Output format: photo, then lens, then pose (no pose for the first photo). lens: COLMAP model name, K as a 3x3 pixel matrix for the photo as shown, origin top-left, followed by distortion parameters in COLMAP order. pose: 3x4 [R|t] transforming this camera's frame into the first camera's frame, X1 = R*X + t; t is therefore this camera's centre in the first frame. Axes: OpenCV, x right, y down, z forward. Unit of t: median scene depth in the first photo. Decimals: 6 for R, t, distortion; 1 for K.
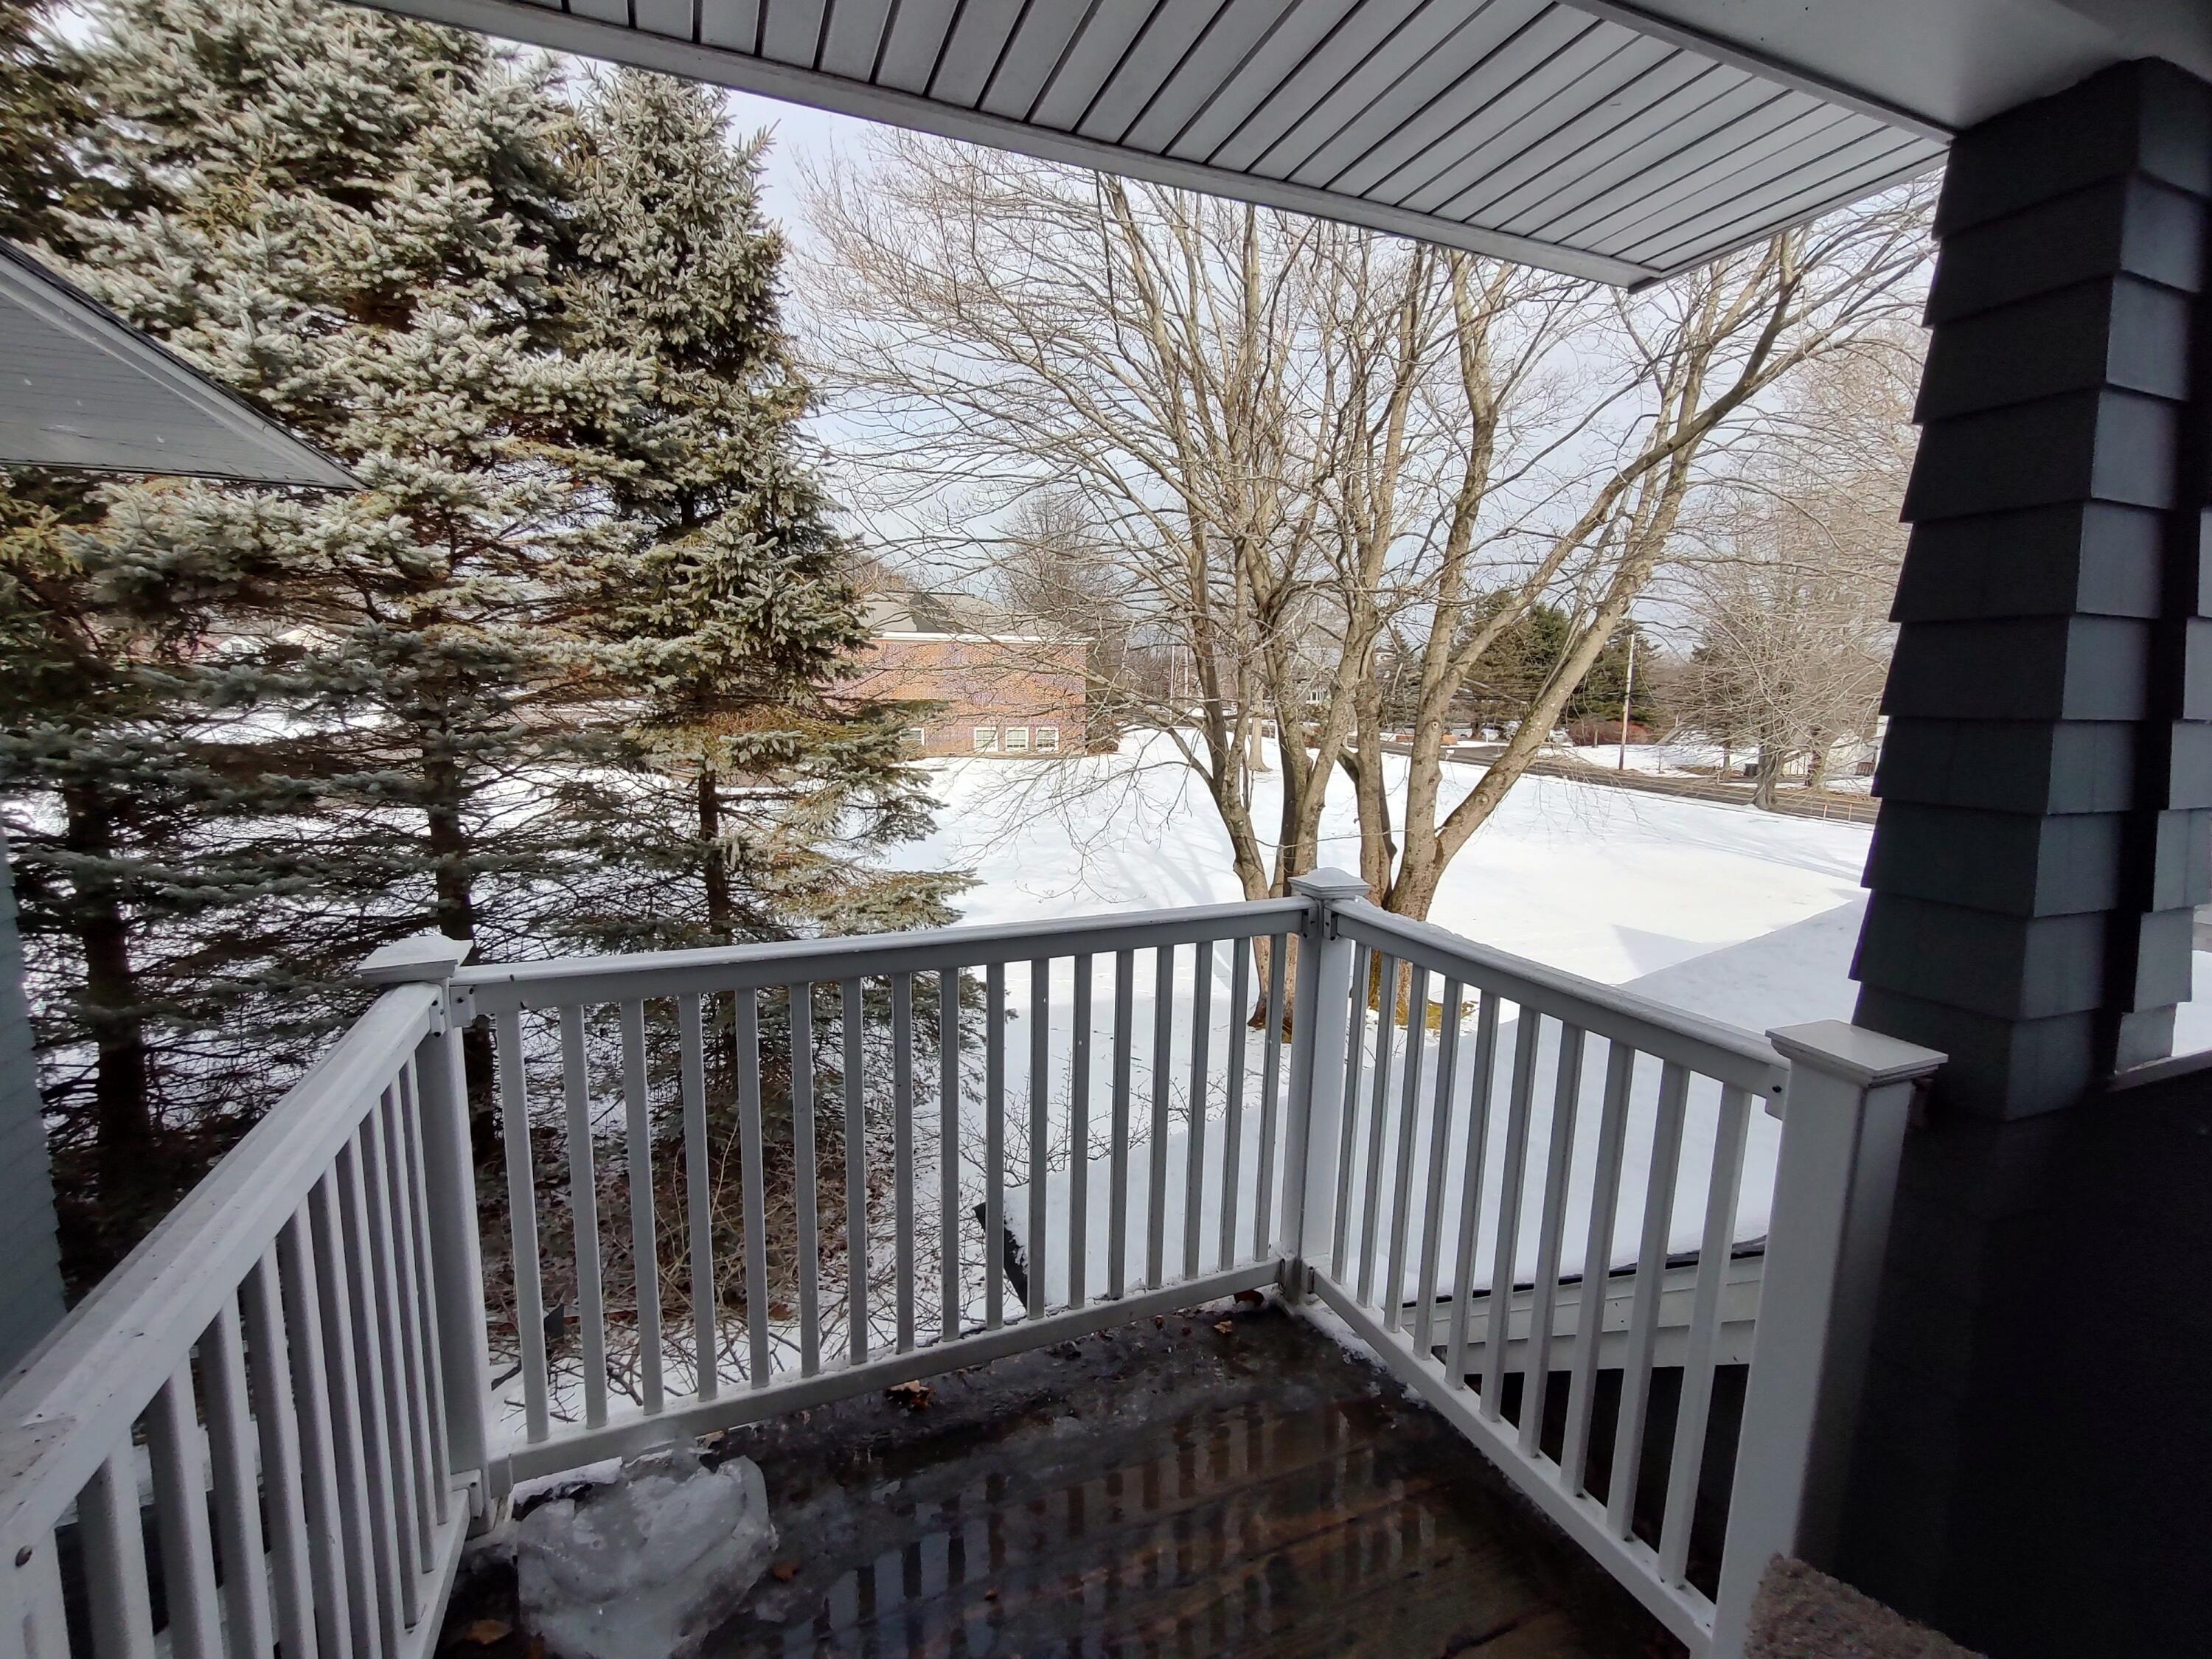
lens RADIAL K [[1005.3, 0, 1105.9], [0, 1005.3, 830.1], [0, 0, 1]] dist [-0.008656, 0.004145]
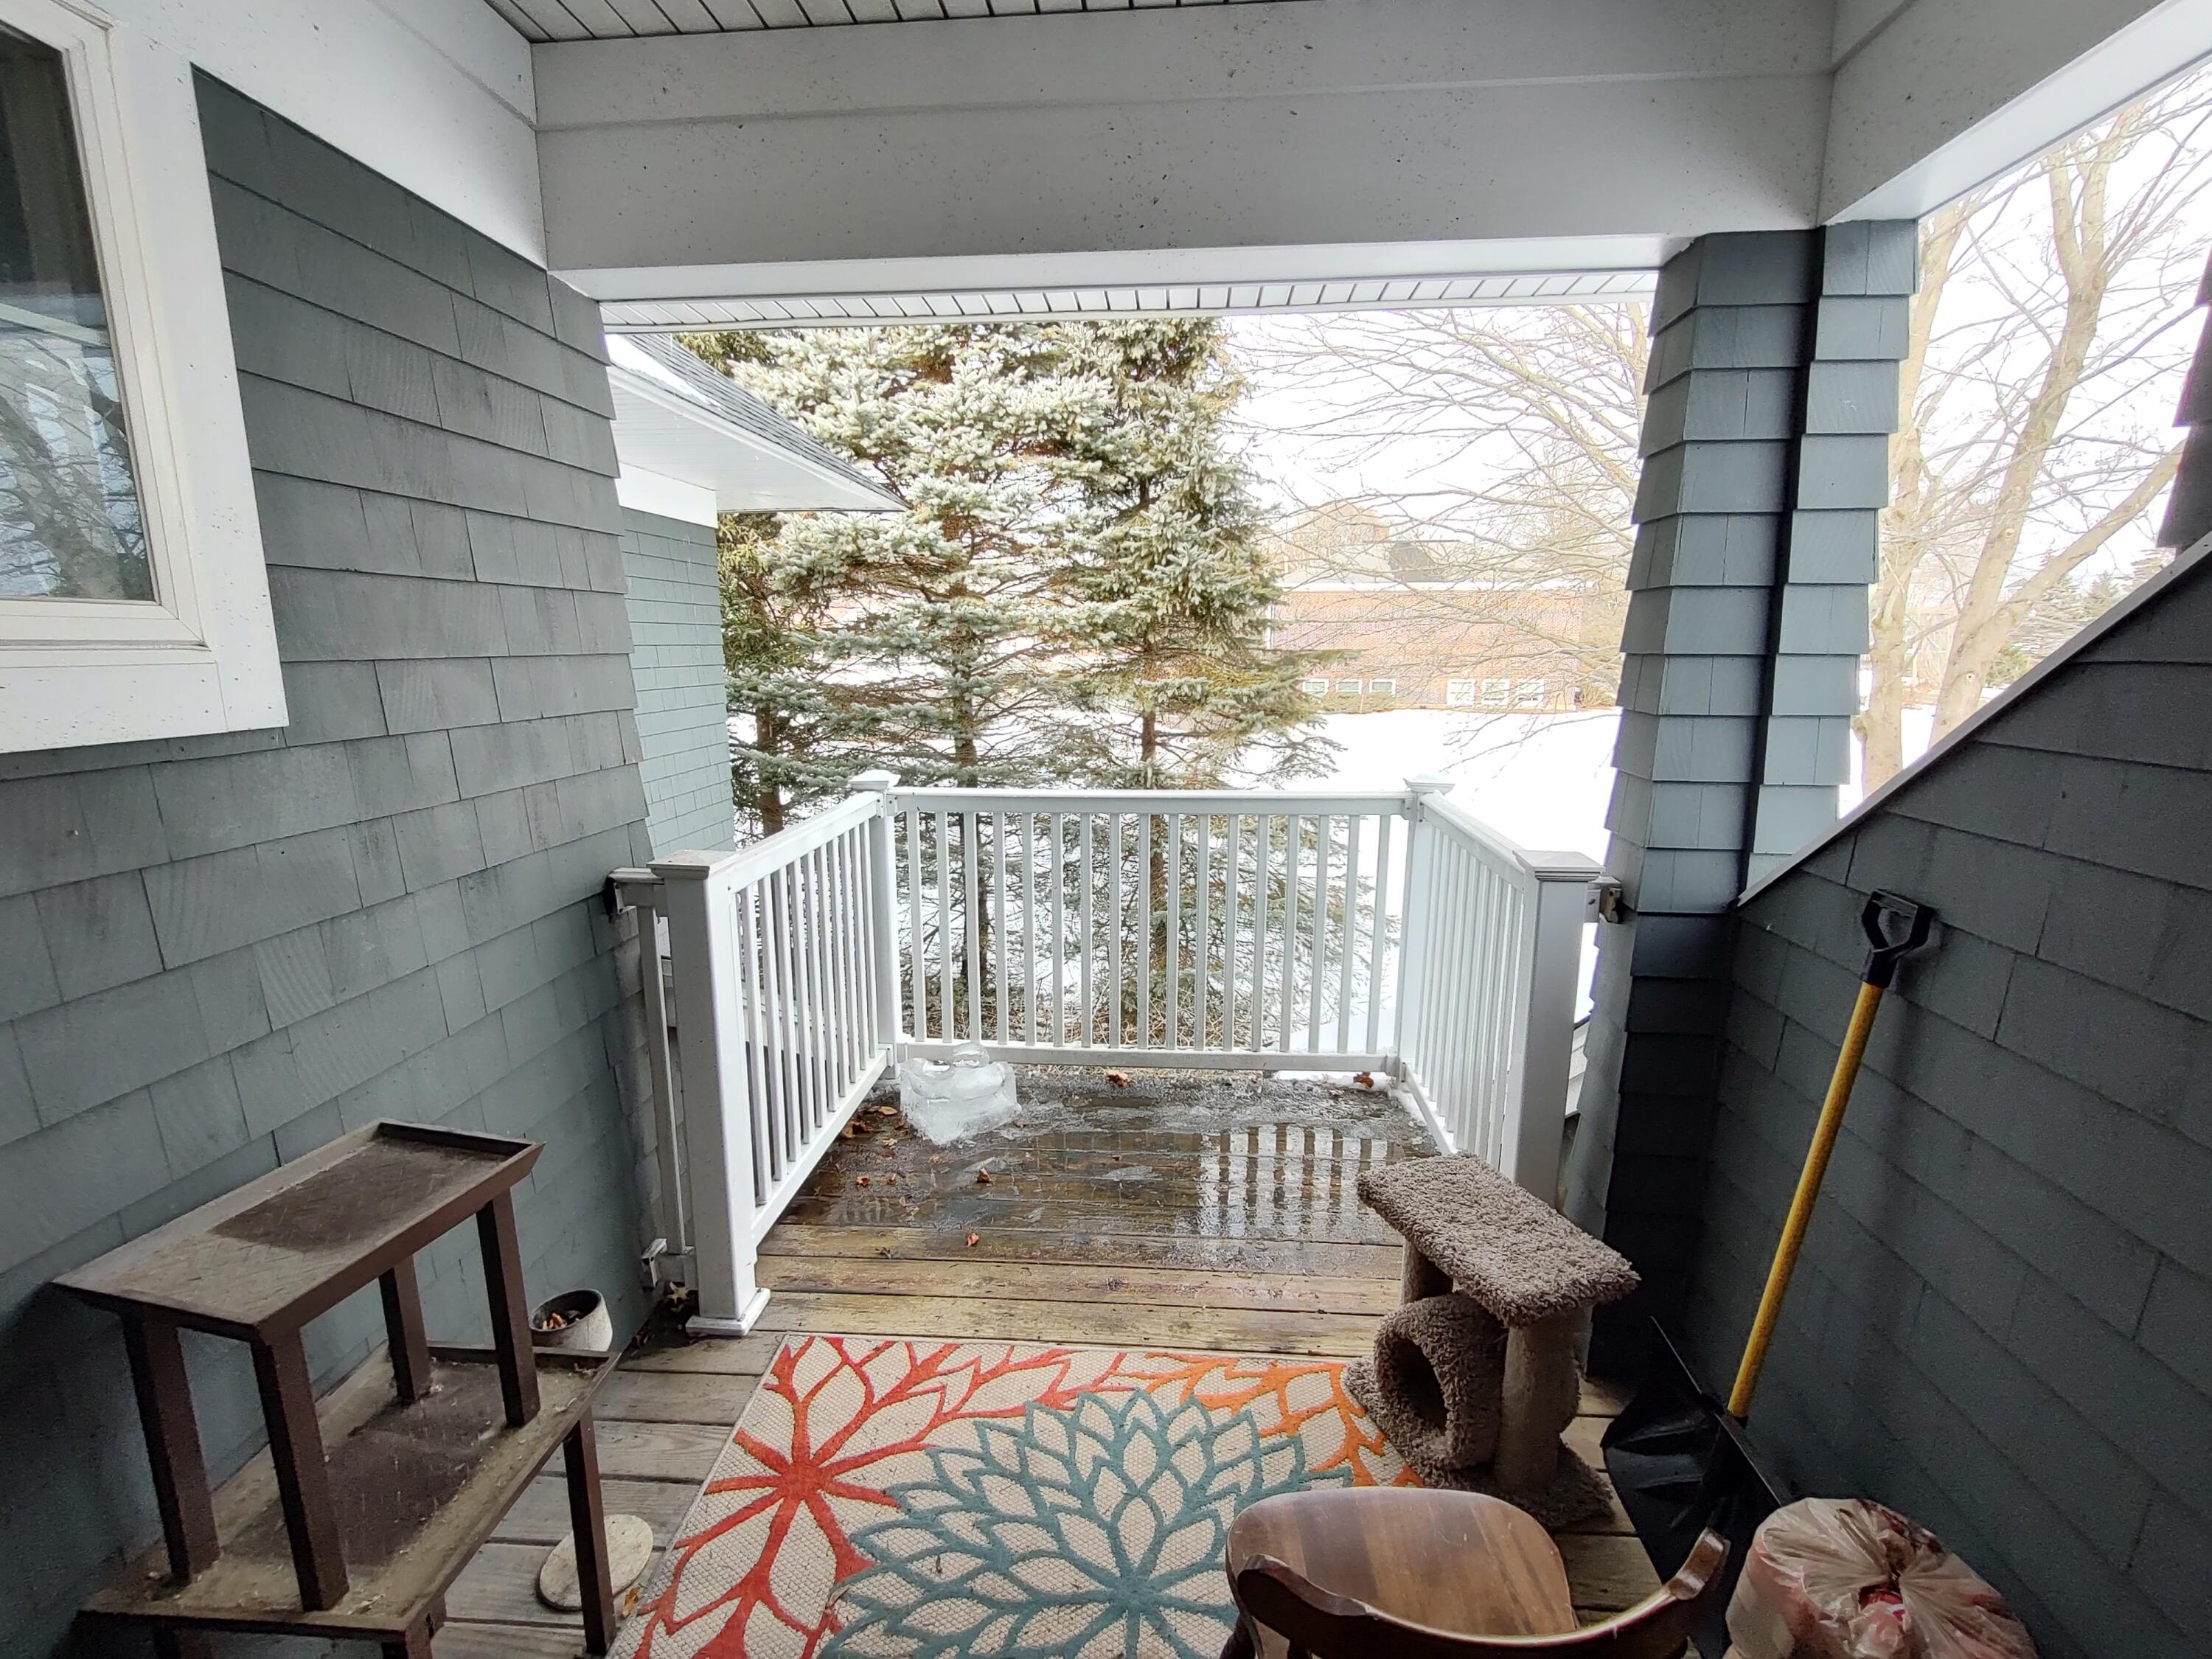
lens RADIAL K [[1005.3, 0, 1112.7], [0, 1005.3, 834.2], [0, 0, 1]] dist [-0.008656, 0.004145]
pose [[0.891618, 0.074942, -0.446544, 0.159597], [-0.052453, 0.996664, 0.062533, 0.021289], [0.449740, -0.032333, 0.892574, -0.143771]]
